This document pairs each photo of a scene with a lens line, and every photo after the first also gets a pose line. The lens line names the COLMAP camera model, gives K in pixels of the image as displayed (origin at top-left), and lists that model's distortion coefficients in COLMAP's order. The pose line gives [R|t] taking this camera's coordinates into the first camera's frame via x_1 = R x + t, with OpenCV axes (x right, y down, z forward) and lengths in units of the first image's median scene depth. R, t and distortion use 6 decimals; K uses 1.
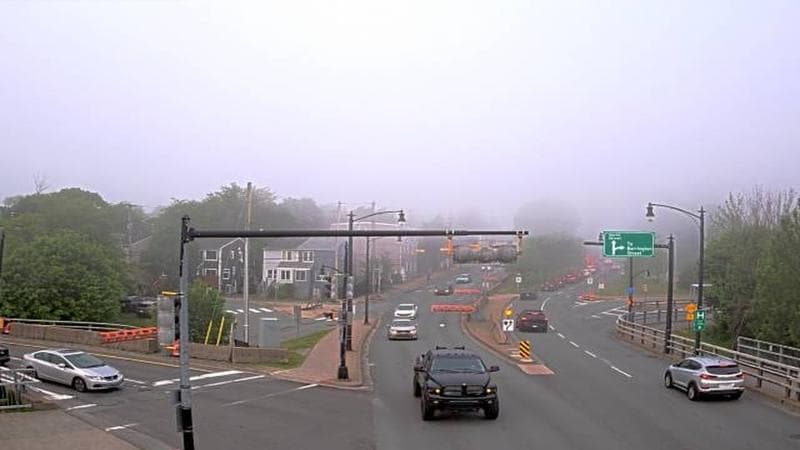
lens RADIAL K [[748.5, 0, 400.0], [0, 748.5, 225.0], [0, 0, 1]] dist [0.001486, -0.003351]
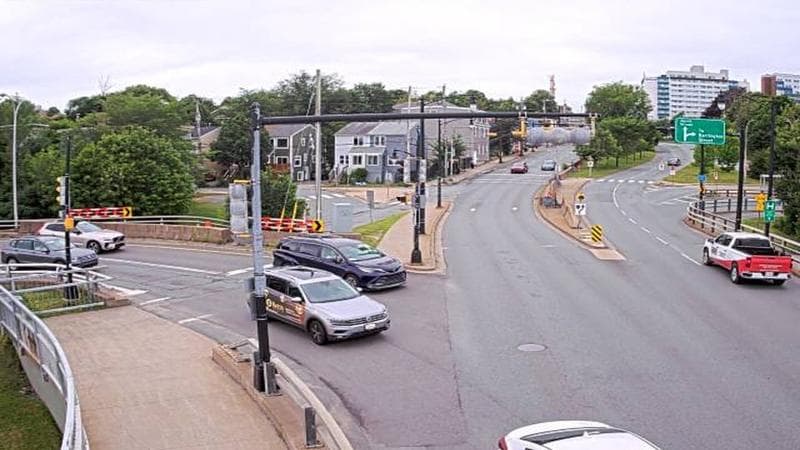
lens RADIAL K [[748.5, 0, 400.0], [0, 748.5, 225.0], [0, 0, 1]] dist [0.001486, -0.003351]
pose [[0.999442, -0.011572, -0.031334, -0.065111], [0.013372, 0.998236, 0.057837, 0.095349], [0.030609, -0.058224, 0.997834, -0.001498]]
